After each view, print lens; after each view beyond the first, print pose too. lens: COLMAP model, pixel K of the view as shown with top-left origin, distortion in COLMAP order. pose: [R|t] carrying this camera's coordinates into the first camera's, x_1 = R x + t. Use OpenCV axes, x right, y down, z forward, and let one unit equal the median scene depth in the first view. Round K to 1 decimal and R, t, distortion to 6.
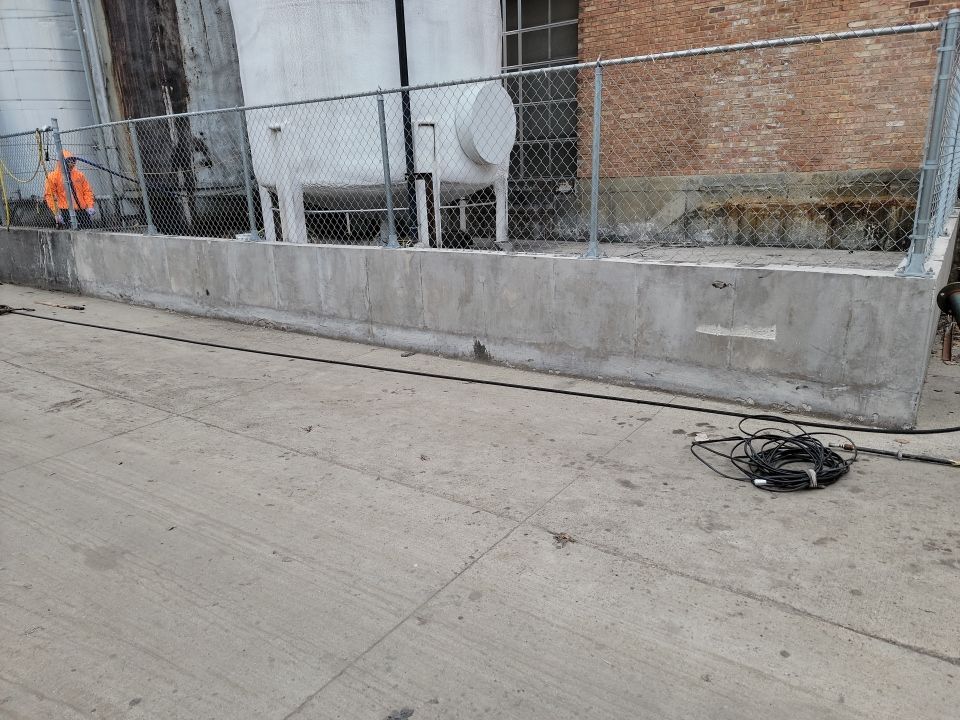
lens RADIAL K [[637.6, 0, 461.0], [0, 637.6, 369.0], [0, 0, 1]] dist [0.066049, -0.054172]
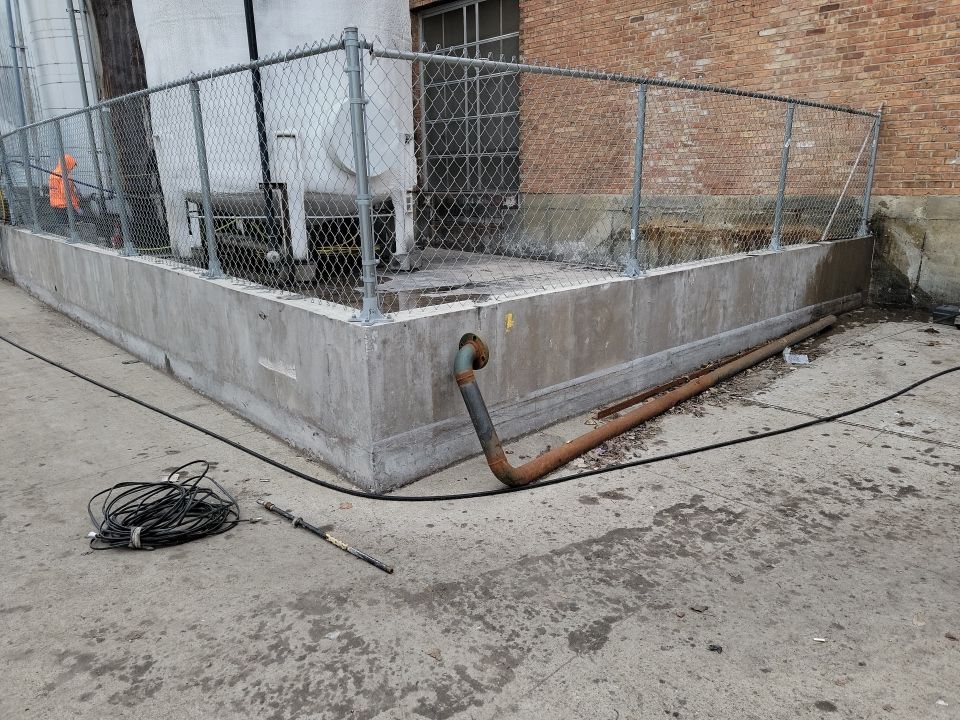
lens RADIAL K [[632.2, 0, 480.0], [0, 632.2, 360.0], [0, 0, 1]] dist [0.068195, -0.063571]
pose [[0.980060, 0.078530, -0.182527, 0.383938], [-0.082243, 0.996529, -0.012852, -0.035103], [0.180884, 0.027607, 0.983117, 0.066413]]
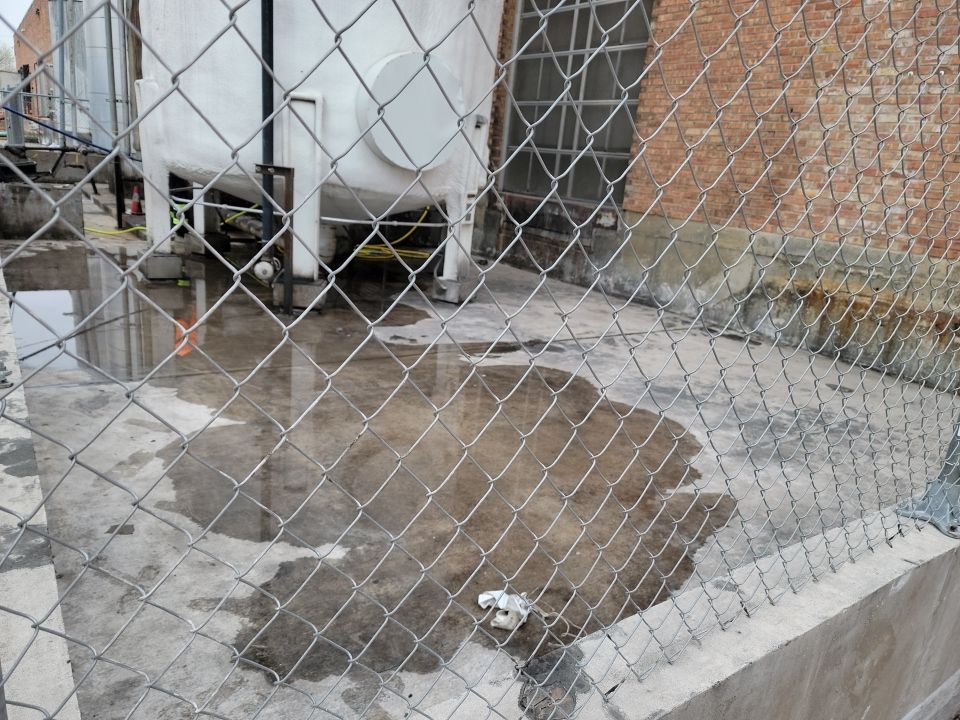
lens RADIAL K [[632.2, 0, 480.0], [0, 632.2, 360.0], [0, 0, 1]] dist [0.068195, -0.063571]
pose [[0.938253, 0.214508, -0.271417, 0.316295], [-0.217586, 0.975855, 0.019077, -0.136077], [0.268956, 0.041158, 0.962273, 0.337310]]
